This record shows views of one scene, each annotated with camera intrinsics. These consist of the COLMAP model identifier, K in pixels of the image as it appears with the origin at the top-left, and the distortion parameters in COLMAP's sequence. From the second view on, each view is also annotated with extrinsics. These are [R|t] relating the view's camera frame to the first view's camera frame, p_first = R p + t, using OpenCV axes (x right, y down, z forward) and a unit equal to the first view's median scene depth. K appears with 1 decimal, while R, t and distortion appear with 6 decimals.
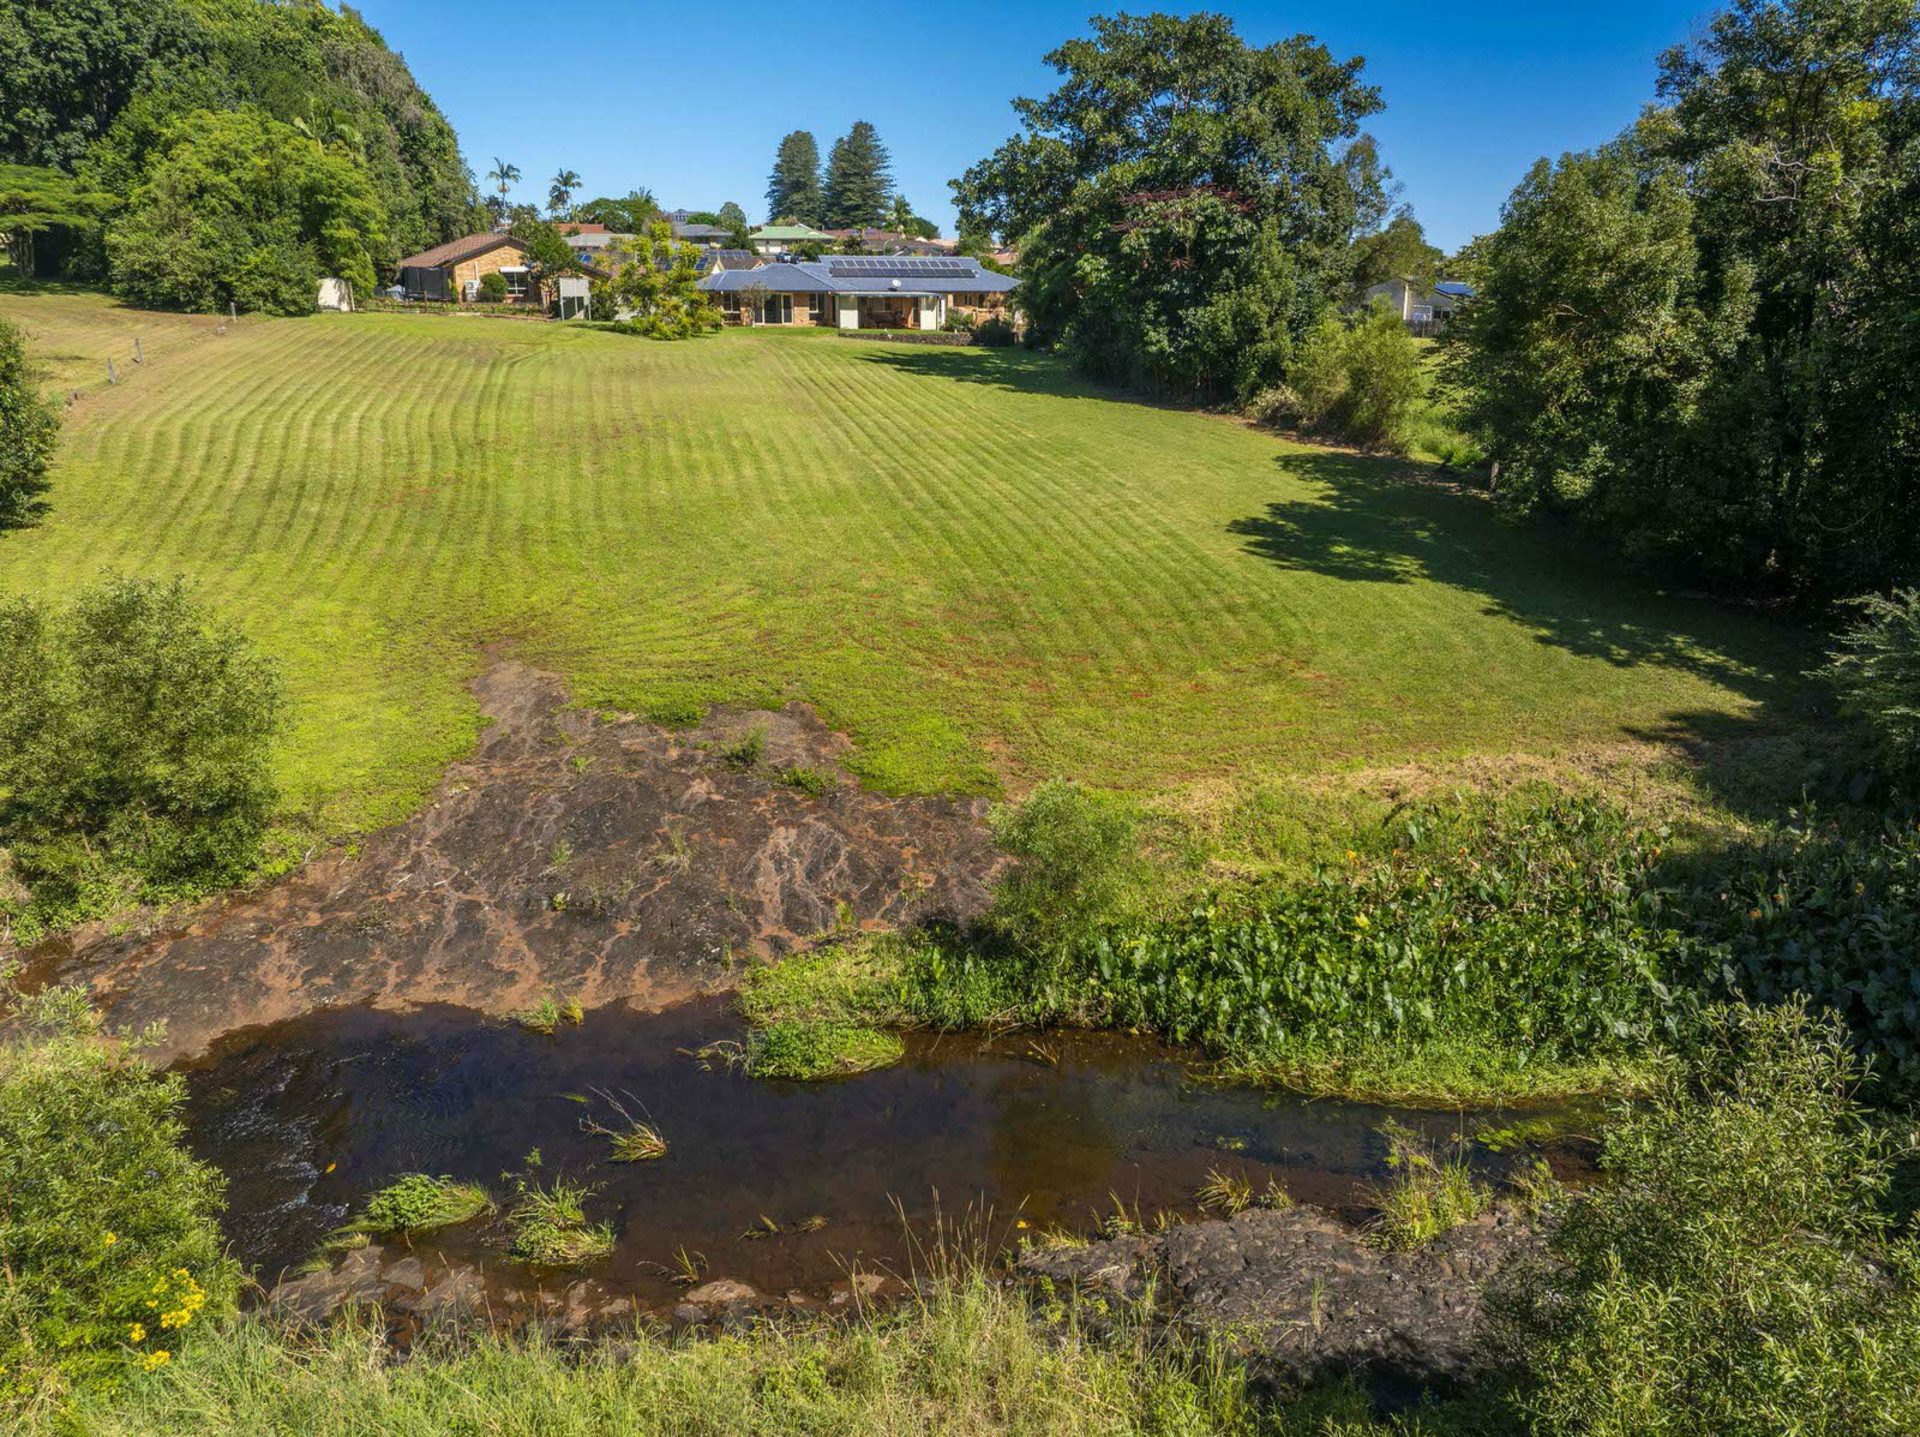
lens RADIAL K [[1351.9, 0, 960.0], [0, 1351.9, 718.5], [0, 0, 1]] dist [-0.074701, 0.047029]
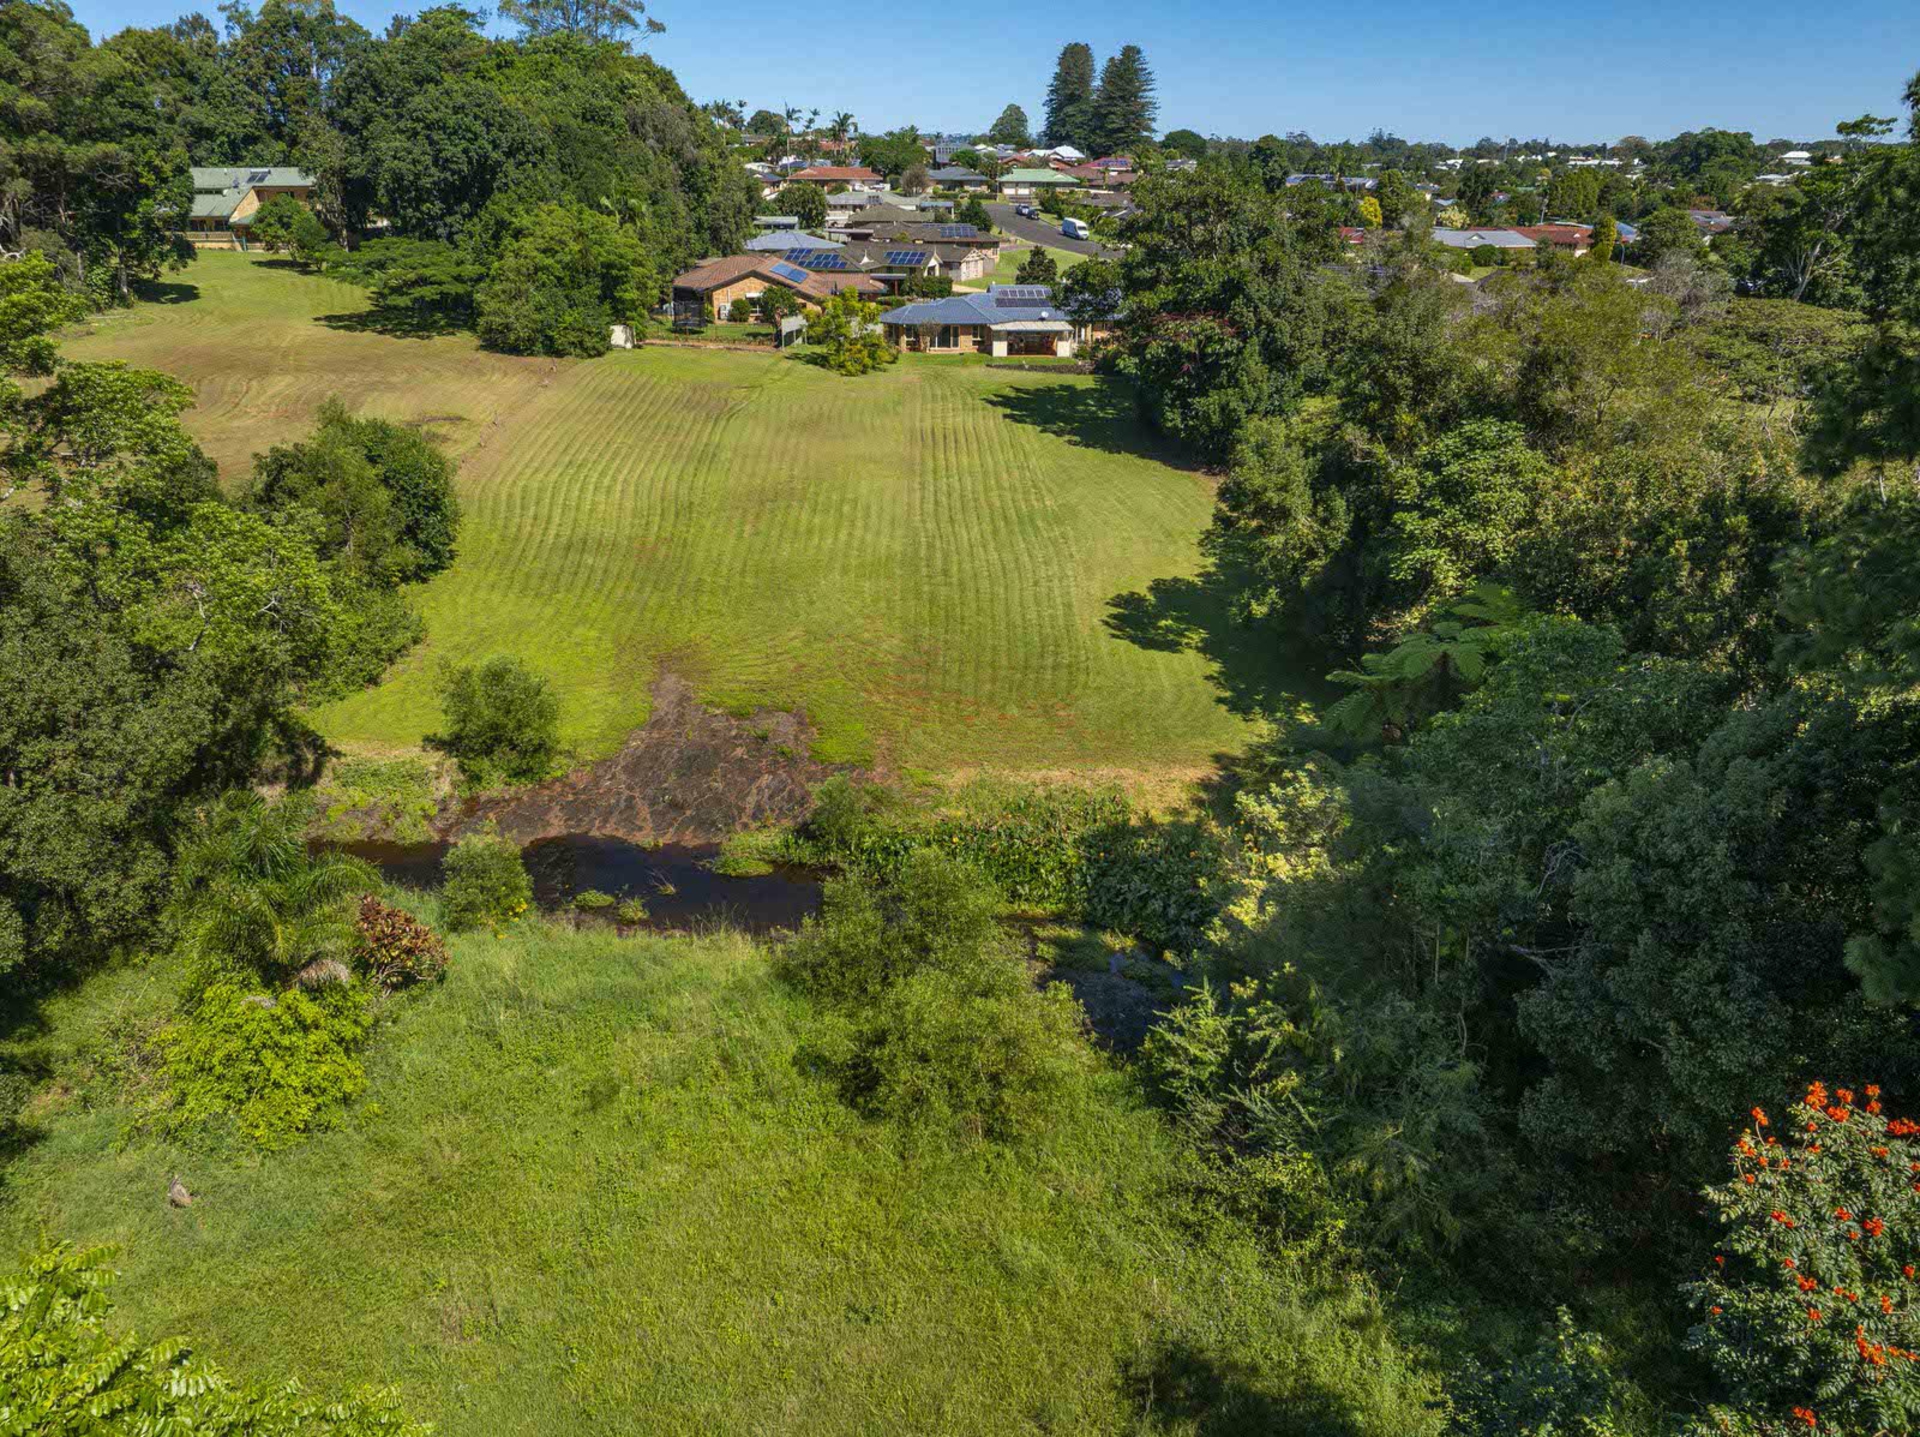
lens RADIAL K [[1342.5, 0, 960.0], [0, 1342.5, 718.5], [0, 0, 1]] dist [-0.019329, -0.069101]
pose [[0.977459, 0.084247, -0.193589, 0.234317], [-0.066902, 0.993278, 0.094461, -0.094404], [0.200246, -0.079381, 0.976525, -0.431663]]
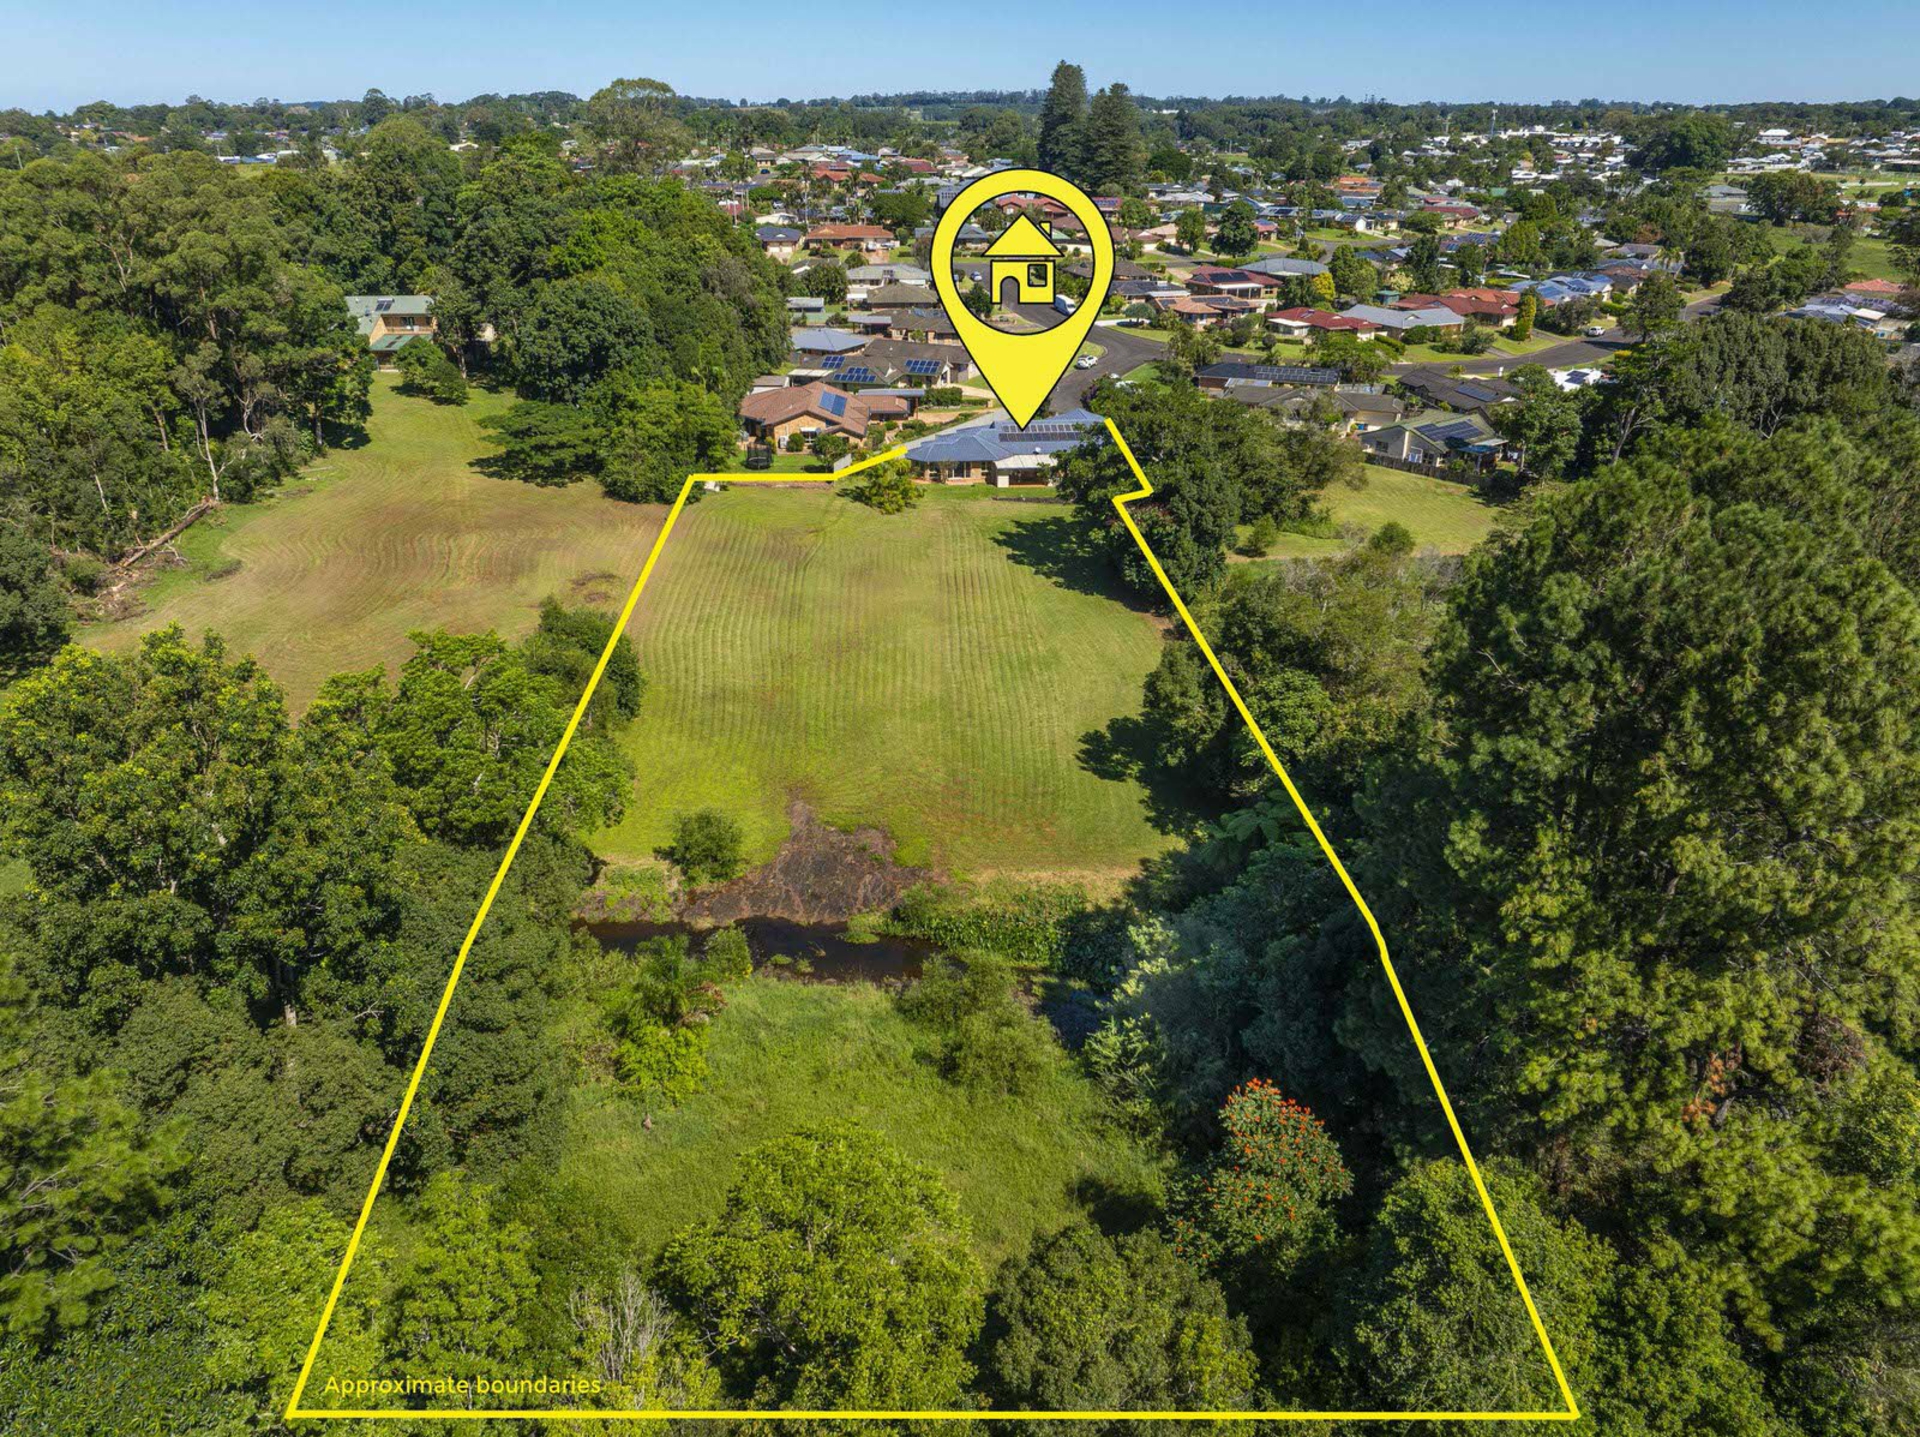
lens RADIAL K [[1344.0, 0, 960.0], [0, 1344.0, 718.5], [0, 0, 1]] dist [0.002659, -0.195414]
pose [[0.978338, 0.085477, -0.188544, 0.297984], [-0.061919, 0.989906, 0.127488, -0.319495], [0.197538, -0.113052, 0.973755, -0.963931]]
